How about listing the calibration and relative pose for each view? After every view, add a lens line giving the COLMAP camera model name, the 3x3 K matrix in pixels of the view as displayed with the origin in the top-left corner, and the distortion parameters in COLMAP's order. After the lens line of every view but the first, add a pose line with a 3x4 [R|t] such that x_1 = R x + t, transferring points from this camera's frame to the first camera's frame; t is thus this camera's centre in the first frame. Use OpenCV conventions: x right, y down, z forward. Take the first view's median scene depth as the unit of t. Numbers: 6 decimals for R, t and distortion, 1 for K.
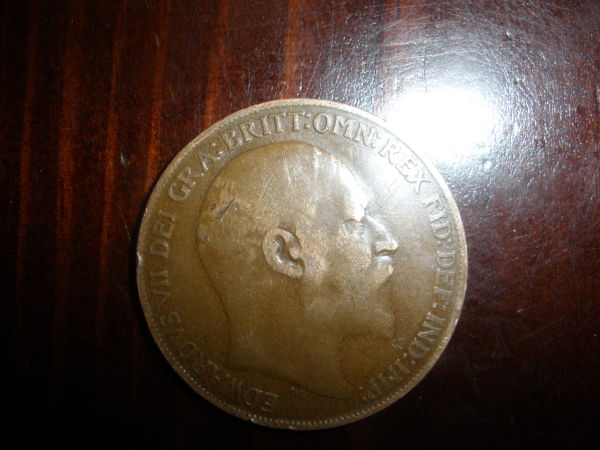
lens RADIAL K [[242.1, 0, 299.2], [0, 242.1, 224.6], [0, 0, 1]] dist [-0.022156, 0.002648]
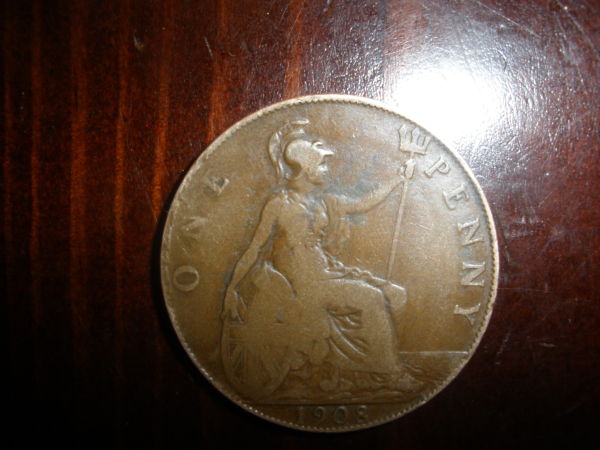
lens RADIAL K [[242.1, 0, 315.2], [0, 242.1, 254.3], [0, 0, 1]] dist [-0.022156, 0.002648]
pose [[0.998589, -0.052854, 0.005182, -0.051460], [0.052839, 0.998599, 0.002811, 0.635244], [-0.005324, -0.002533, 0.999983, 0.019085]]
